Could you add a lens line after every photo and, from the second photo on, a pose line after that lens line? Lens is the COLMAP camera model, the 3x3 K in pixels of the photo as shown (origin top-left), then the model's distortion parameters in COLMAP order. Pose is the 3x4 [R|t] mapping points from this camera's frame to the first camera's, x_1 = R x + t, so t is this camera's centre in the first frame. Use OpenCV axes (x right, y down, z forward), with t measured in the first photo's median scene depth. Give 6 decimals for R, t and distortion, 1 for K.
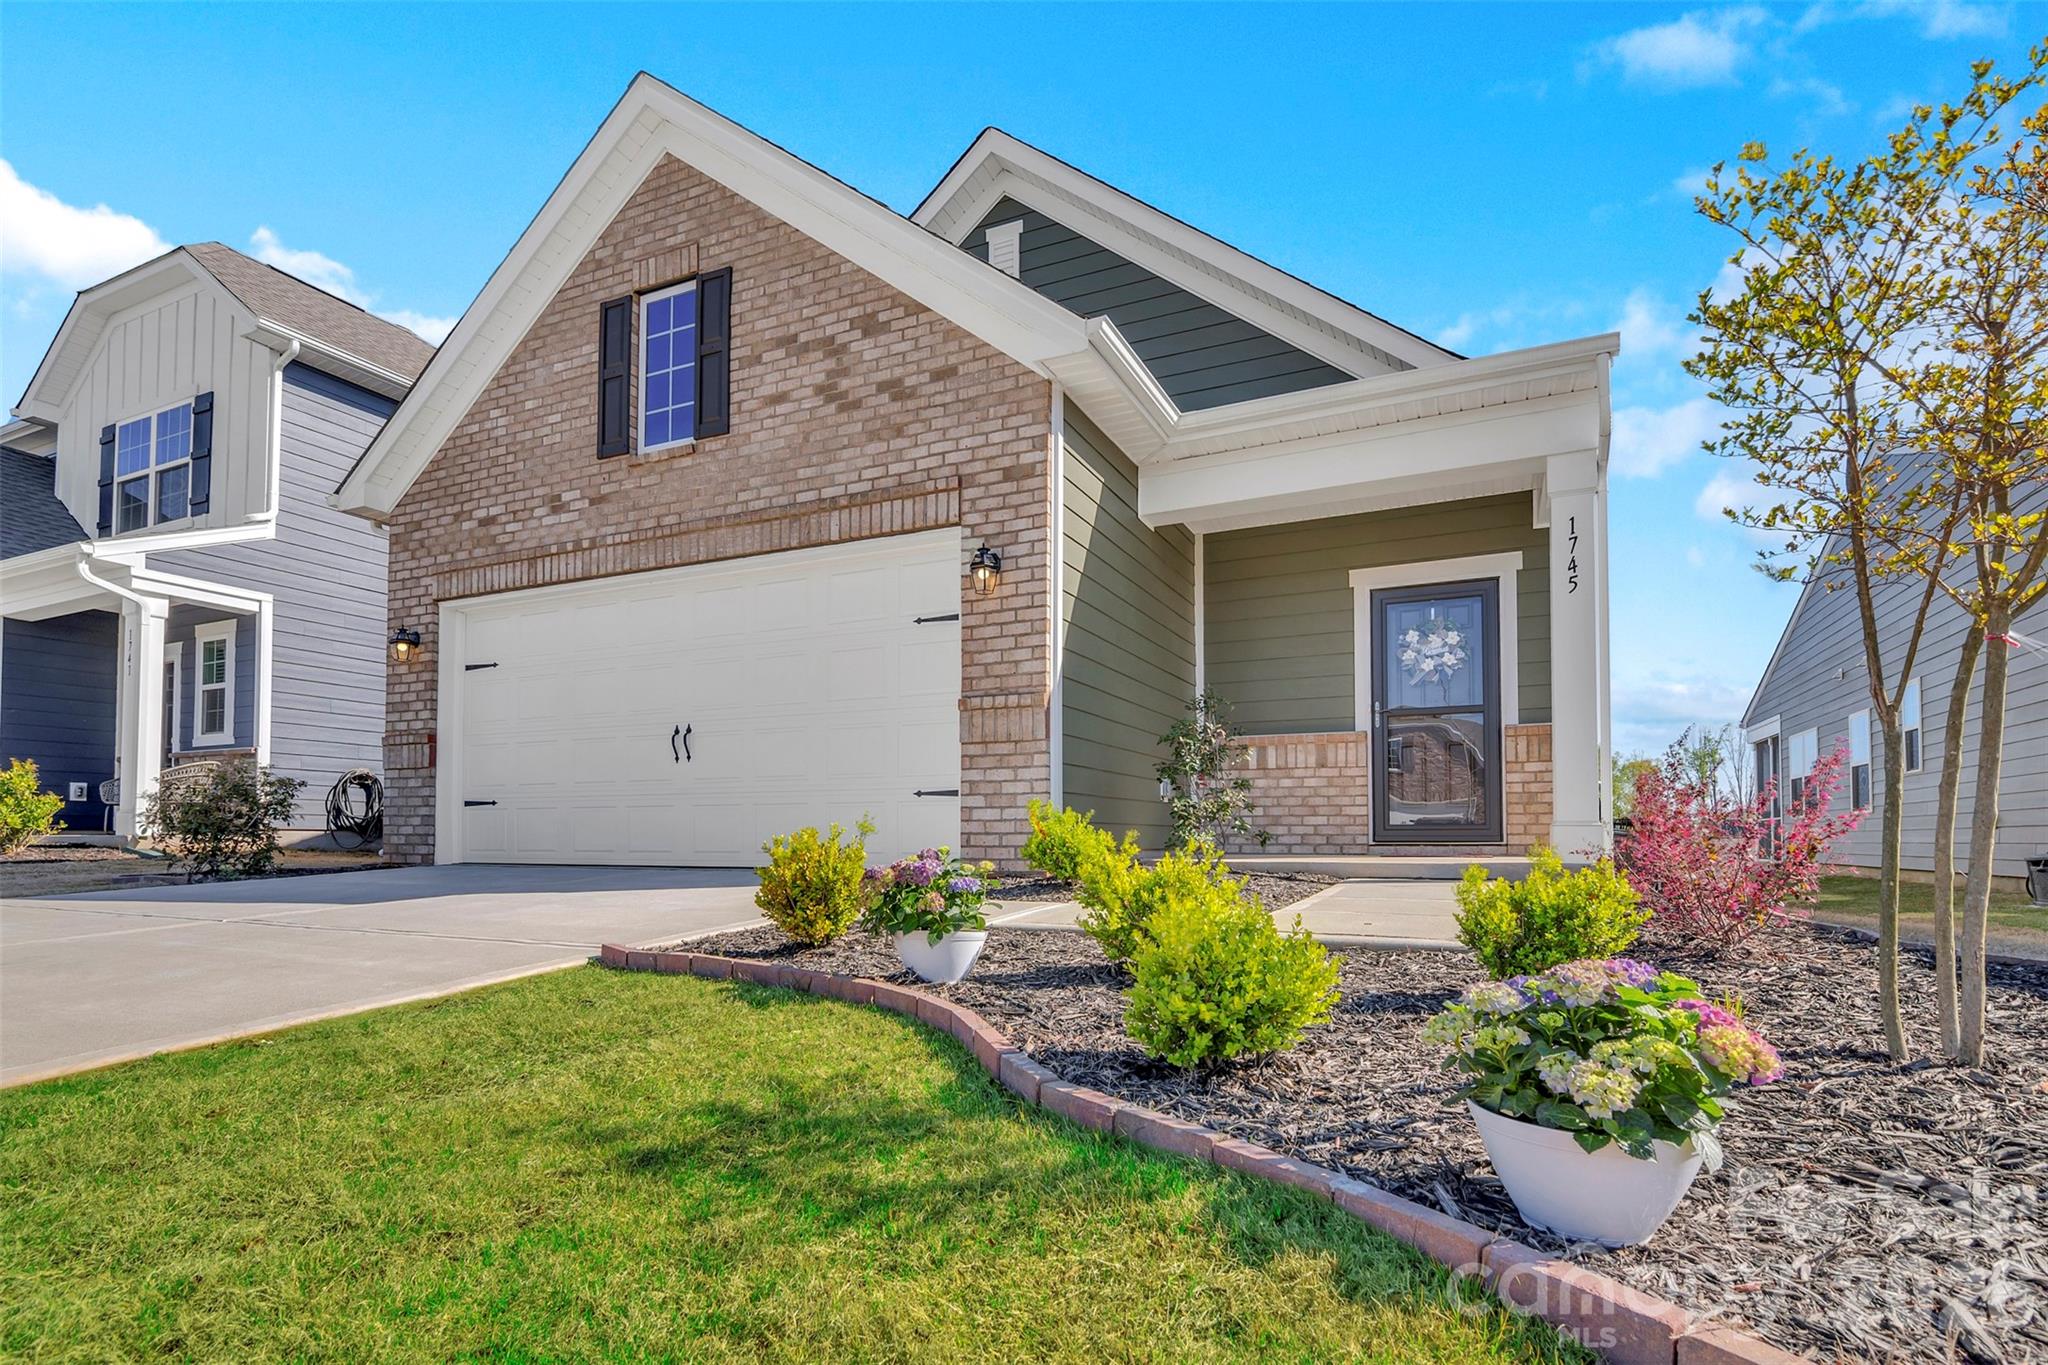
lens RADIAL K [[948.0, 0, 1046.5], [0, 948.0, 819.6], [0, 0, 1]] dist [0.007181, -0.002981]
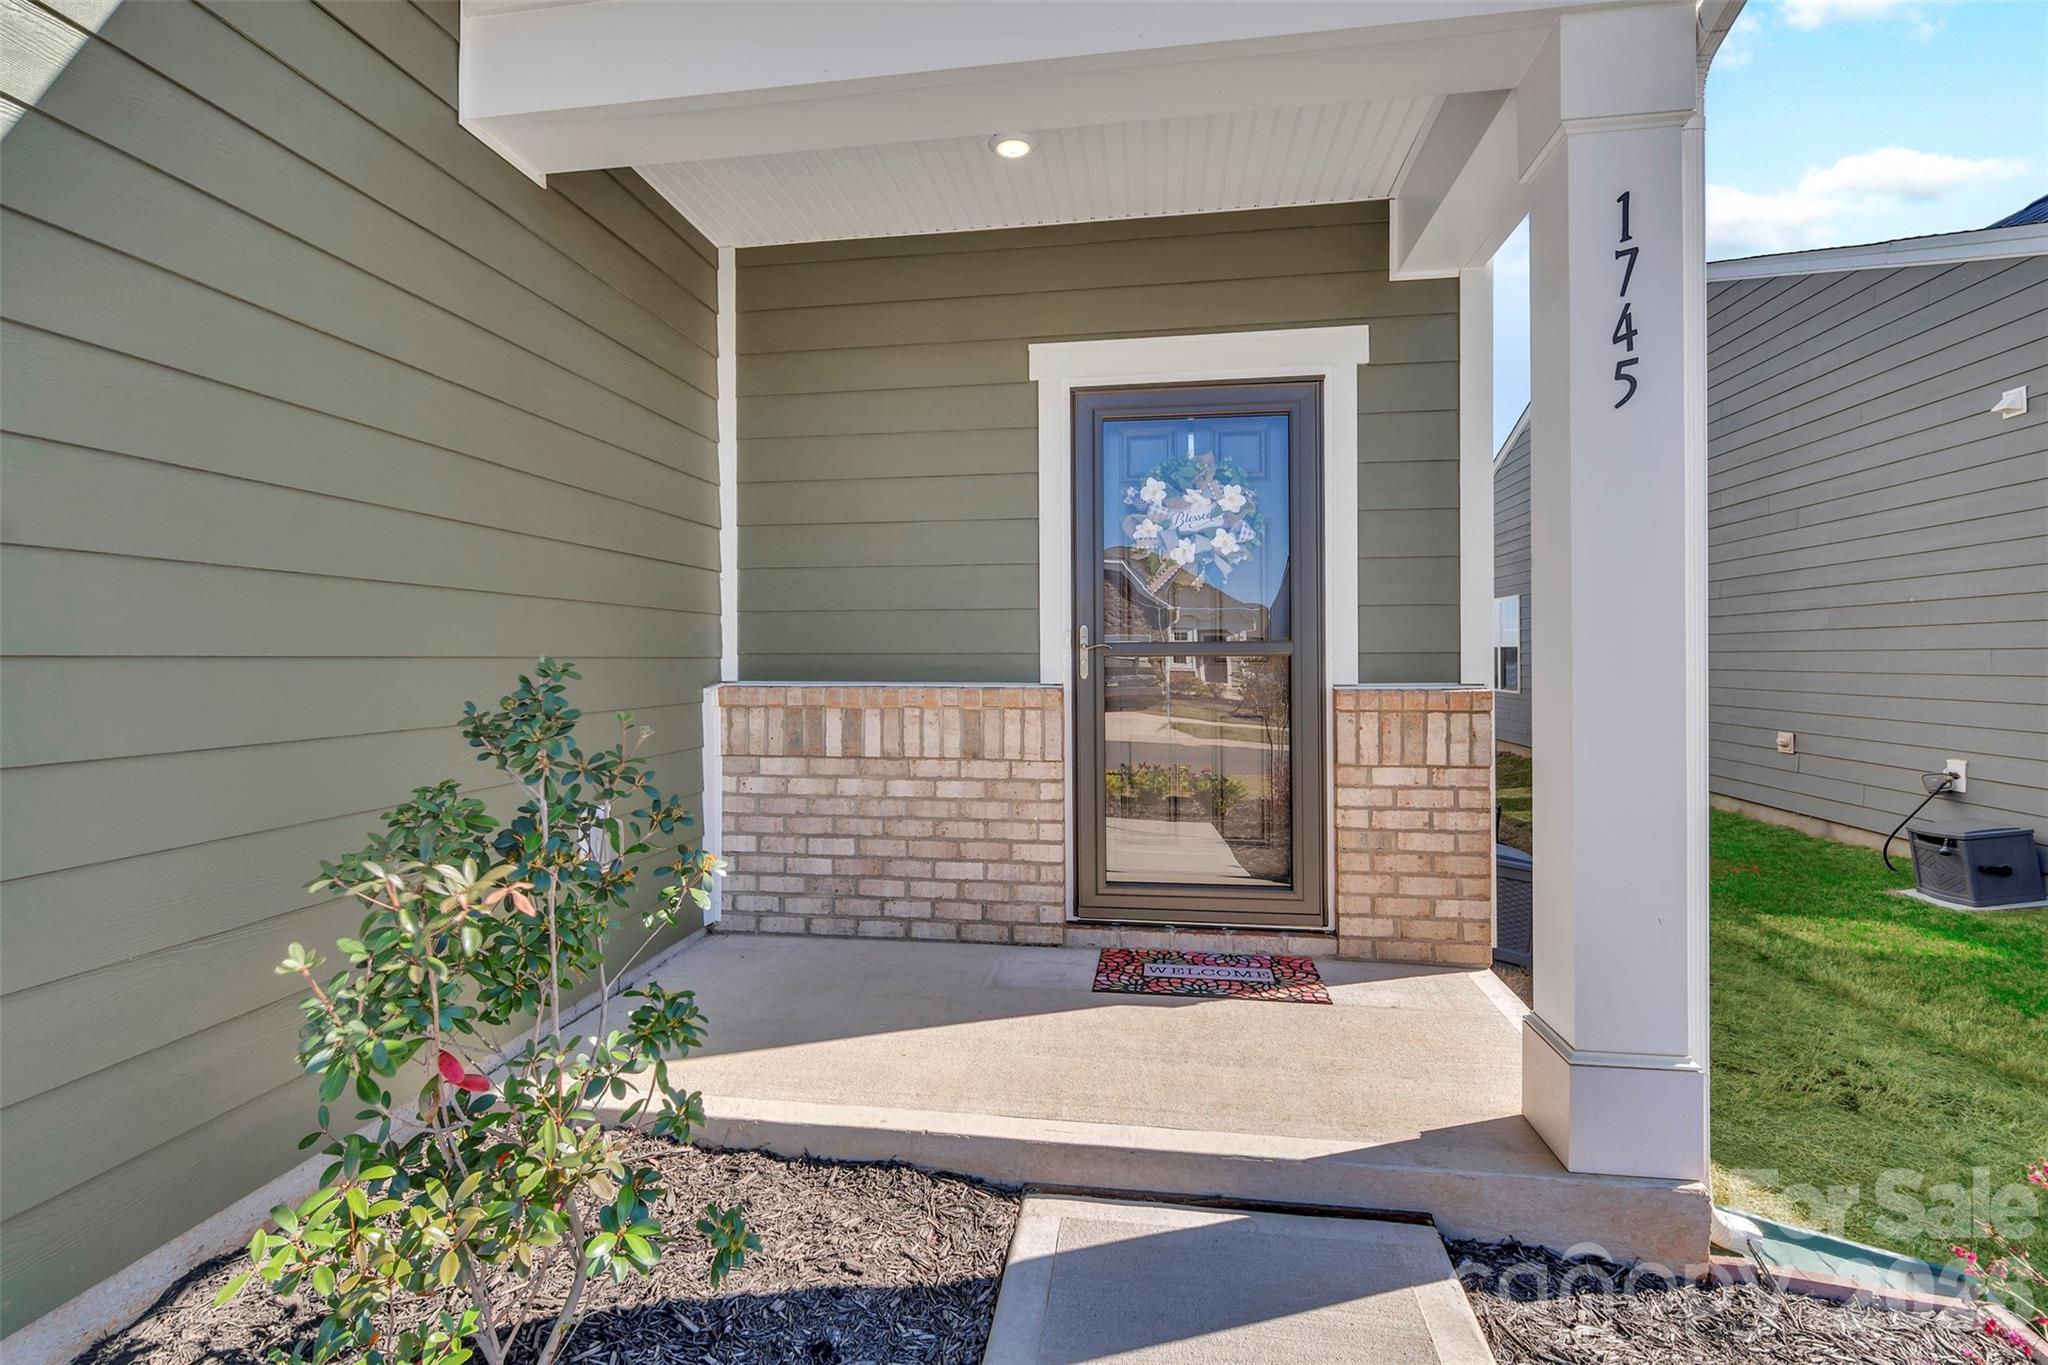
lens RADIAL K [[811.0, 0, 1035.6], [0, 811.0, 662.3], [0, 0, 1]] dist [0.002335, -0.000057]
pose [[0.962117, -0.004790, 0.272596, 0.222494], [-0.002613, 0.999638, 0.026787, -0.120801], [-0.272626, -0.026485, 0.961756, 0.638720]]
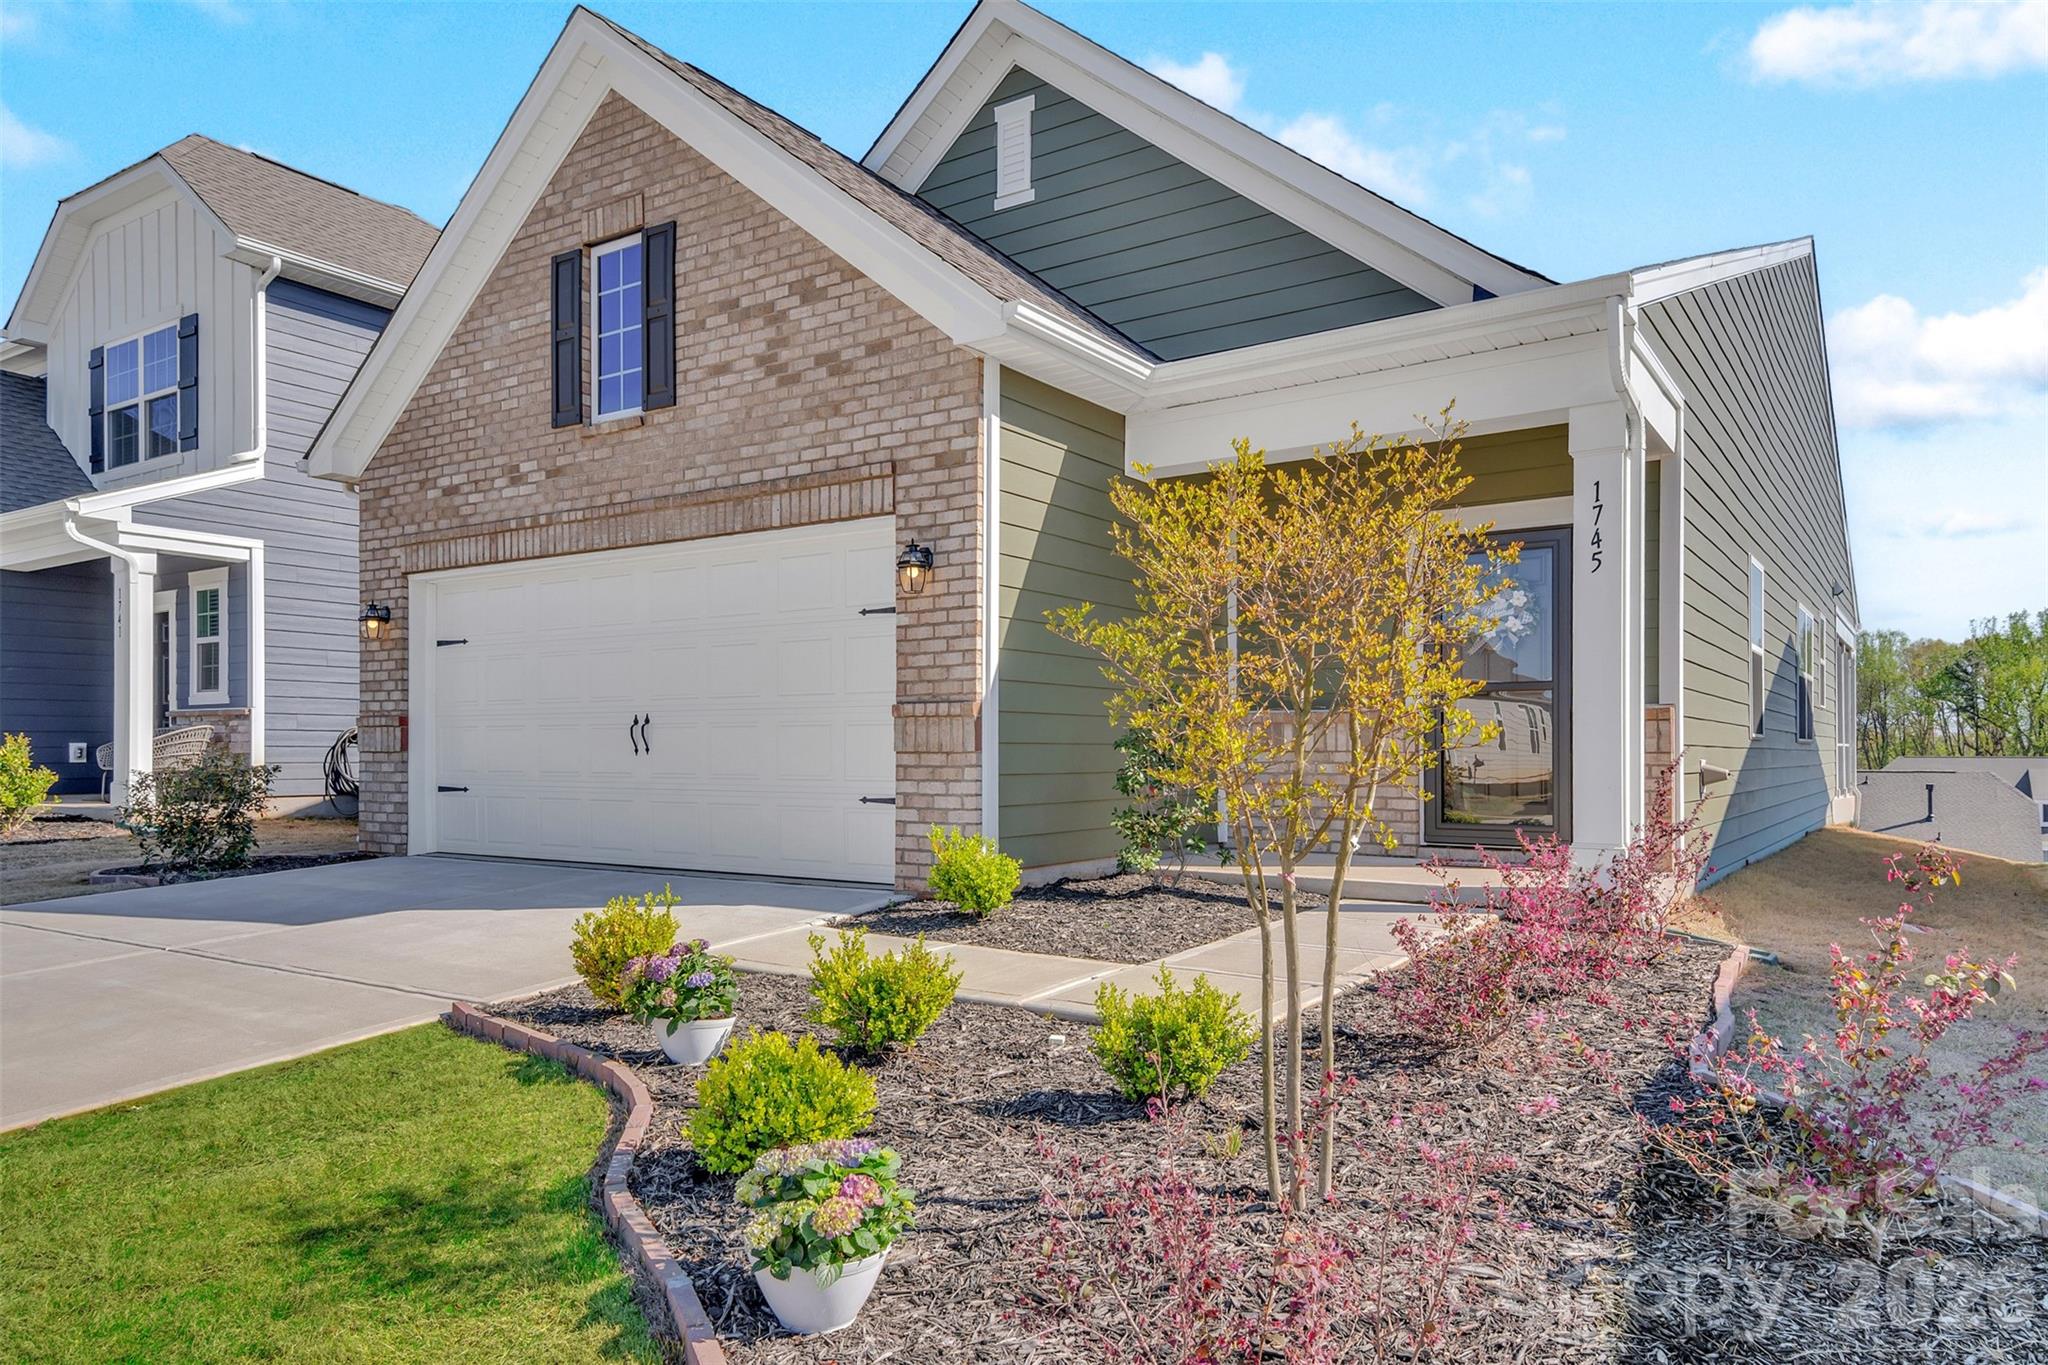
lens RADIAL K [[1268.8, 0, 1063.2], [0, 1268.8, 742.6], [0, 0, 1]] dist [0.053673, 0.002778]
pose [[0.986564, -0.002709, -0.163355, 0.222712], [0.005902, 0.999801, 0.019067, -0.091136], [0.163271, -0.019775, 0.986383, -0.162780]]
